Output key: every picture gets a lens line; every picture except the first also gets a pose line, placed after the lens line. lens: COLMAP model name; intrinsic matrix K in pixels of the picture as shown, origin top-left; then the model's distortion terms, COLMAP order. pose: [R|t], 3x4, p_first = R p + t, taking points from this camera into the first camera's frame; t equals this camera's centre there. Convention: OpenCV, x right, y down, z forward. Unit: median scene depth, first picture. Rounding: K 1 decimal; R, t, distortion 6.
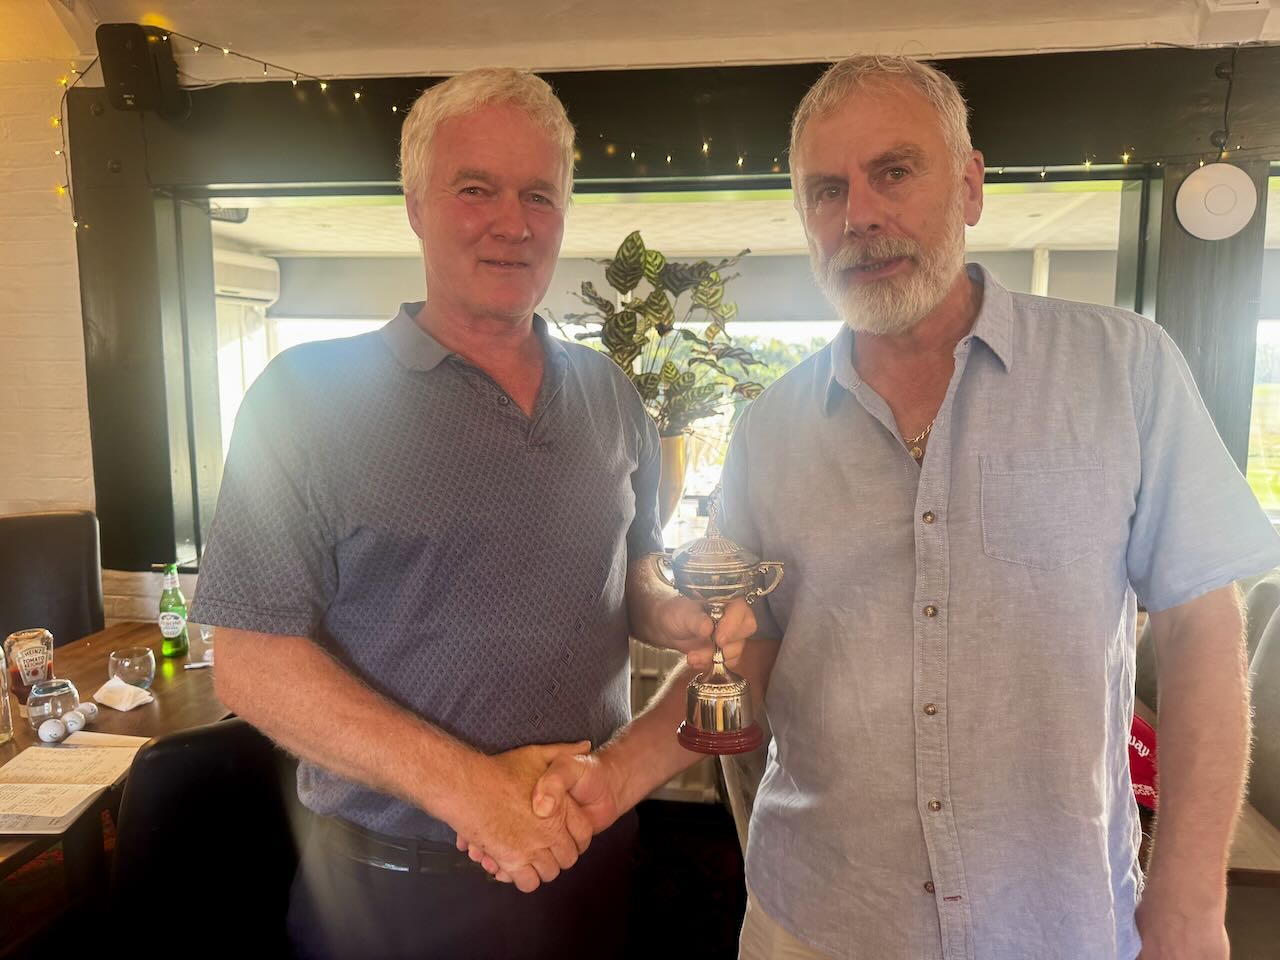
lens RADIAL K [[891.1, 0, 640.0], [0, 891.1, 480.0], [0, 0, 1]] dist [-0.001533, -0.007034]
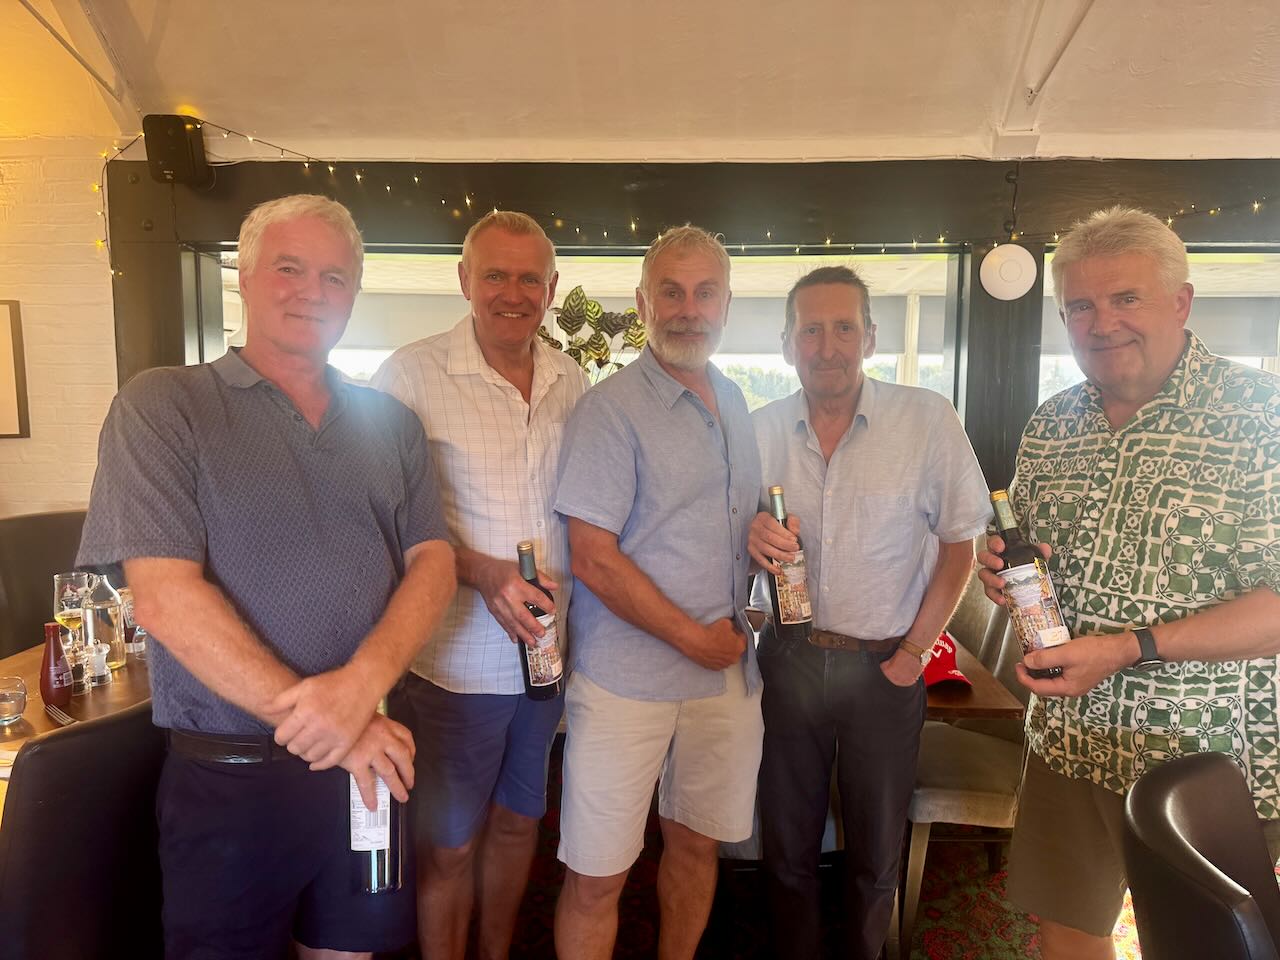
lens RADIAL K [[941.1, 0, 655.5], [0, 941.1, 469.3], [0, 0, 1]] dist [0.047286, -0.033318]
pose [[0.994489, -0.005567, 0.104689, -0.039746], [0.010418, 0.998894, -0.045842, 0.046588], [-0.104318, 0.046680, 0.993448, -0.347959]]
